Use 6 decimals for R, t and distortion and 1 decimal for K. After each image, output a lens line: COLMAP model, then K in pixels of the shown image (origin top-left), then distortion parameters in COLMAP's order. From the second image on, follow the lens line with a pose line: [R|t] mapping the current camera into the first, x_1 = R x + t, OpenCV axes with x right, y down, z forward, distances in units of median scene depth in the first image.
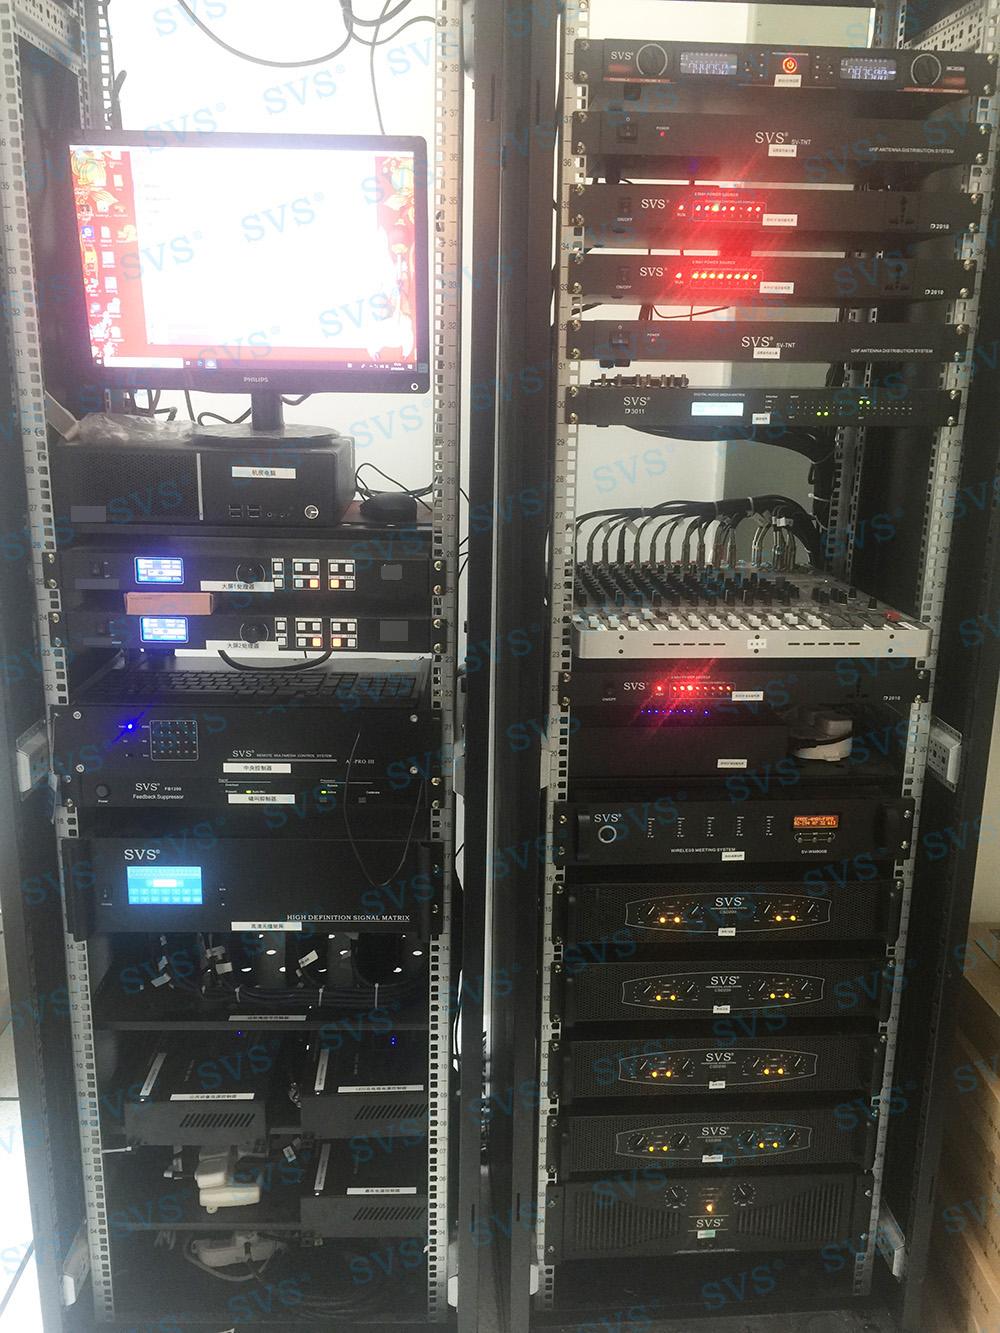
lens RADIAL K [[1144.2, 0, 500.0], [0, 1144.2, 666.5], [0, 0, 1]] dist [0.064097, -0.099152]
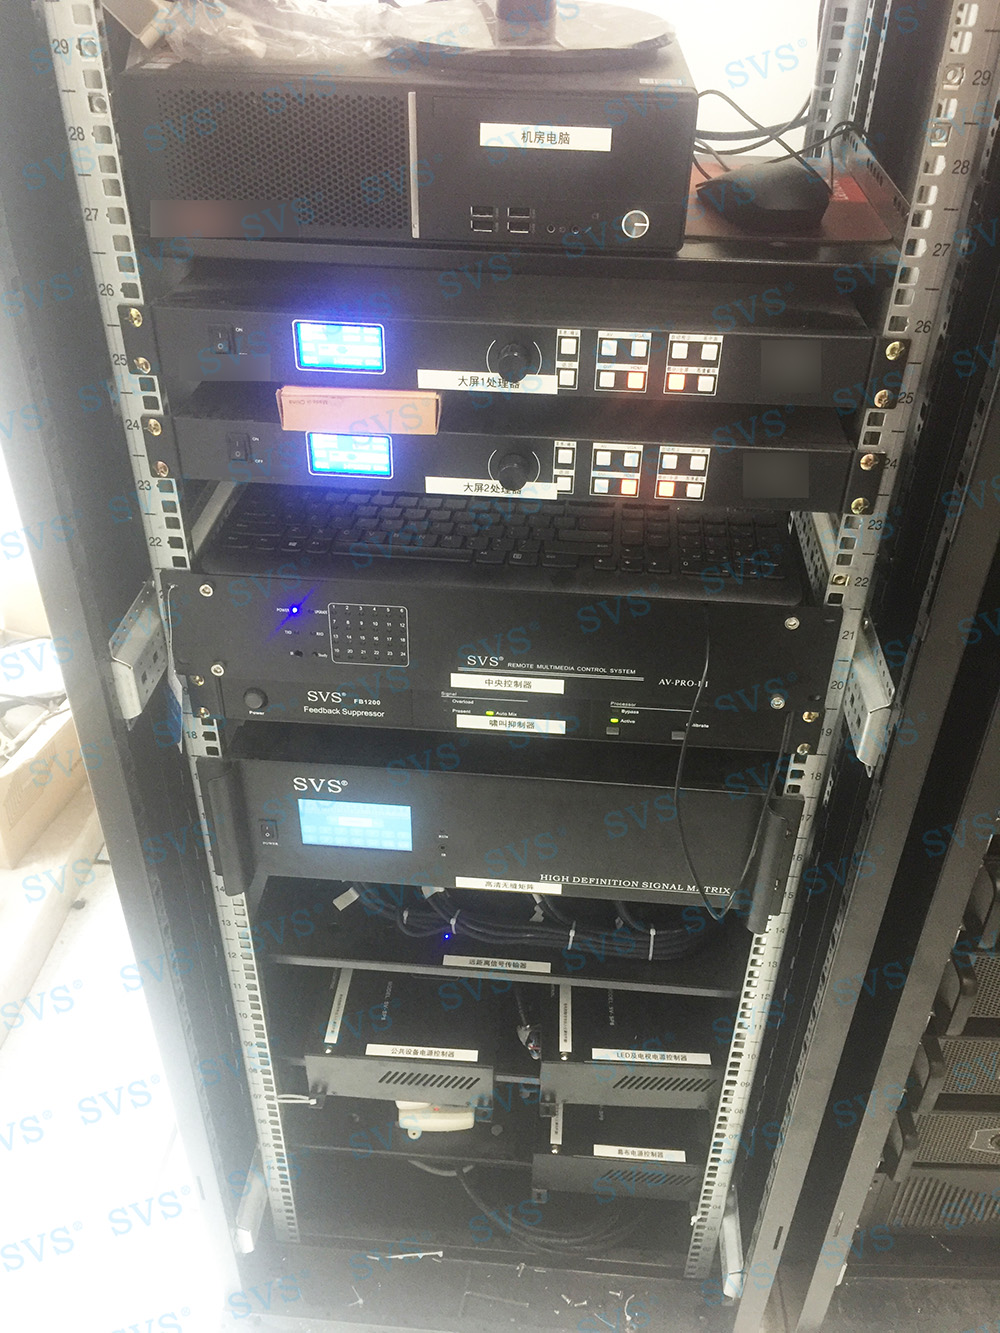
lens RADIAL K [[1144.2, 0, 500.0], [0, 1144.2, 666.5], [0, 0, 1]] dist [0.064097, -0.099152]
pose [[0.994609, 0.055450, -0.087627, -0.165608], [-0.020192, 0.932409, 0.360840, -0.132854], [0.101713, -0.357125, 0.928502, 0.460294]]
